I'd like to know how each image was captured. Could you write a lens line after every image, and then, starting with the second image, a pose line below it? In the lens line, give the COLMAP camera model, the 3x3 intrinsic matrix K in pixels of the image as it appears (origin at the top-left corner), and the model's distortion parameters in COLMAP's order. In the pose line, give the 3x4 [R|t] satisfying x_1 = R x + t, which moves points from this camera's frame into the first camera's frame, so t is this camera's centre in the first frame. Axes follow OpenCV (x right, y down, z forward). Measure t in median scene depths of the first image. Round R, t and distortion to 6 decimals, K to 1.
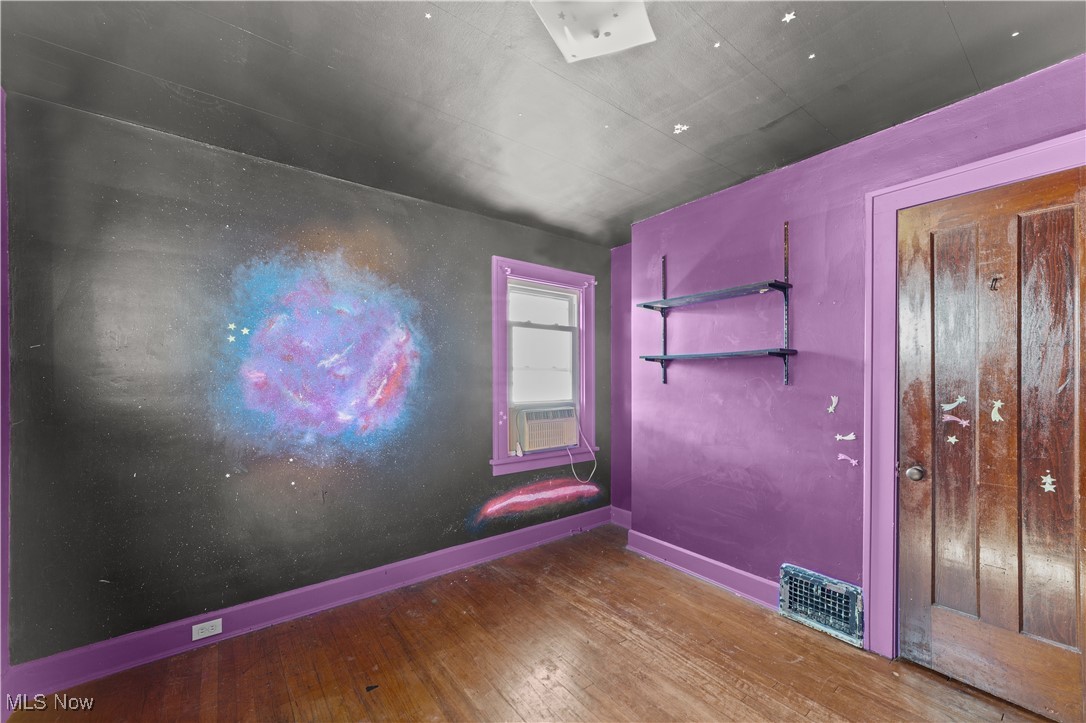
lens RADIAL K [[419.5, 0, 546.5], [0, 419.5, 379.8], [0, 0, 1]] dist [-0.011112, 0.004519]
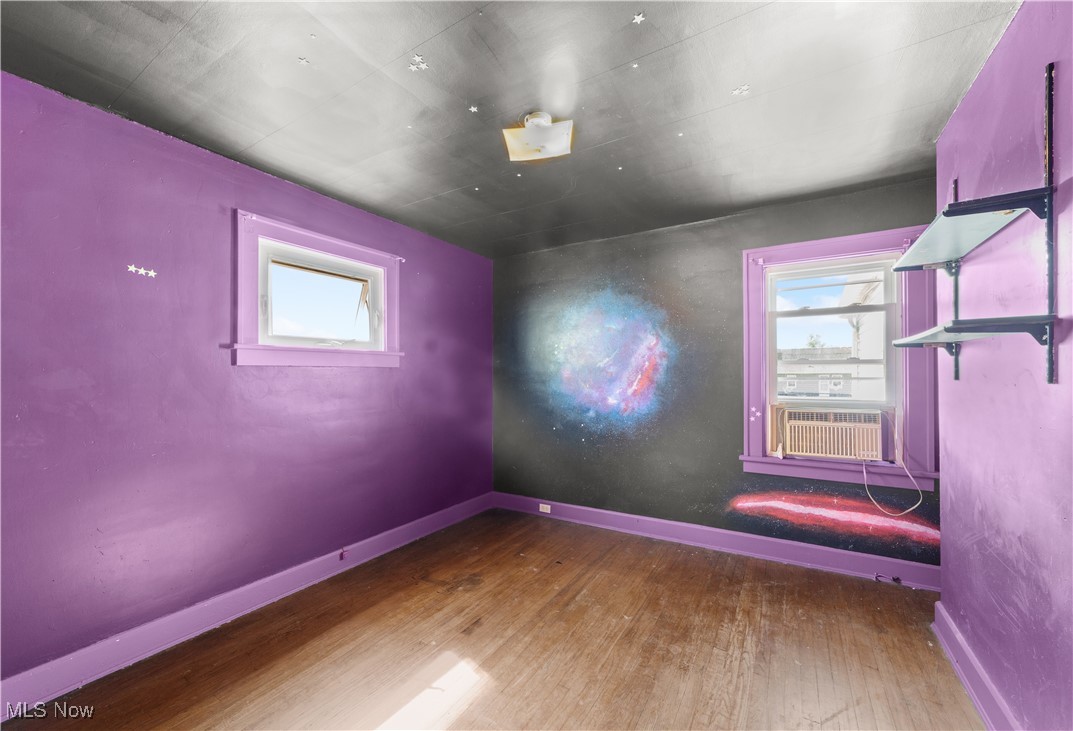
lens RADIAL K [[429.9, 0, 536.6], [0, 429.9, 373.7], [0, 0, 1]] dist [0.002000, 0.000411]
pose [[0.364173, -0.003047, -0.931326, 0.776599], [0.004737, 0.999988, -0.001420, -0.005019], [0.931319, -0.003894, 0.364183, 0.205860]]
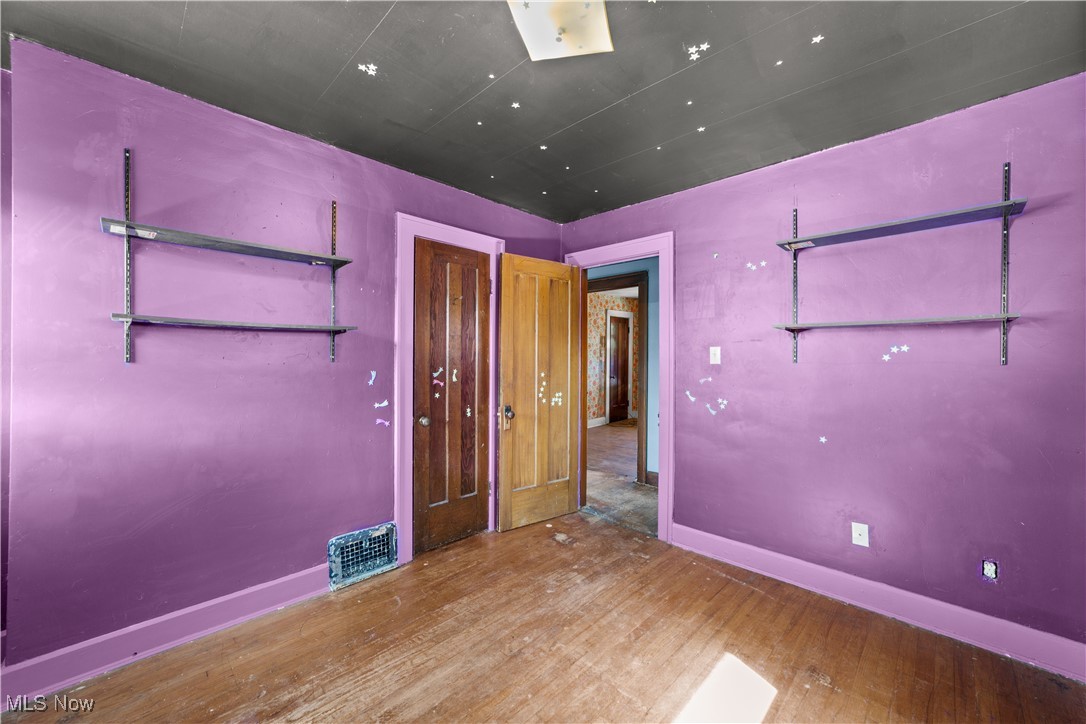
lens RADIAL K [[419.5, 0, 541.2], [0, 419.5, 356.2], [0, 0, 1]] dist [-0.011112, 0.004519]
pose [[-0.132041, 0.002157, 0.991242, -0.456018], [-0.004588, 0.999986, -0.002787, -0.000886], [-0.991234, -0.004916, -0.132029, 0.583590]]
